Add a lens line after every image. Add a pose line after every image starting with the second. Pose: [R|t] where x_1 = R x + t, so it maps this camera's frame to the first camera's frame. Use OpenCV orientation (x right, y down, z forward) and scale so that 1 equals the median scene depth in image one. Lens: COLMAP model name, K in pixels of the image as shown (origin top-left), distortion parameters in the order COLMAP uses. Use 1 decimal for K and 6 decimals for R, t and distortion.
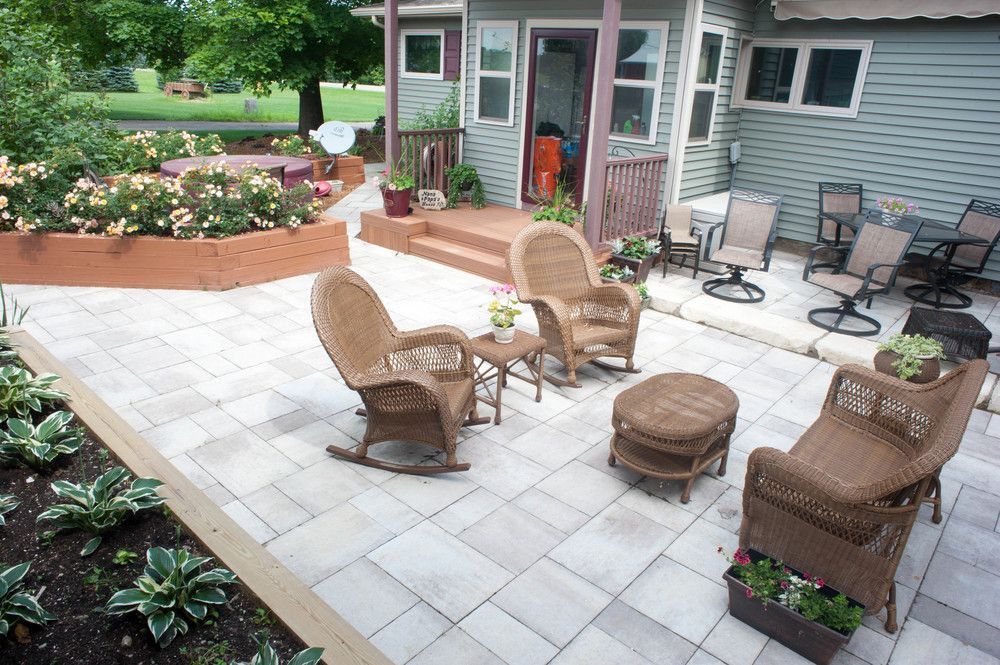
lens RADIAL K [[667.5, 0, 500.0], [0, 667.5, 332.5], [0, 0, 1]] dist [-0.032826, 0.000467]
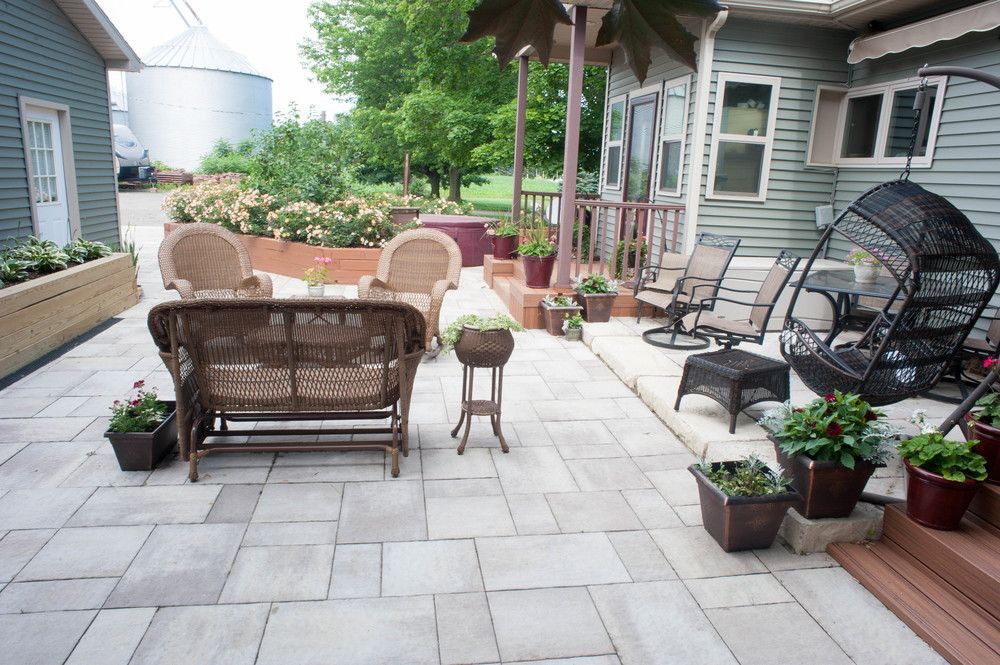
lens RADIAL K [[667.5, 0, 500.0], [0, 667.5, 332.5], [0, 0, 1]] dist [-0.032826, 0.000467]
pose [[0.771859, 0.137503, -0.620747, 0.671630], [-0.242616, 0.966153, -0.087664, 0.062281], [0.587683, 0.218267, 0.779095, 0.124764]]
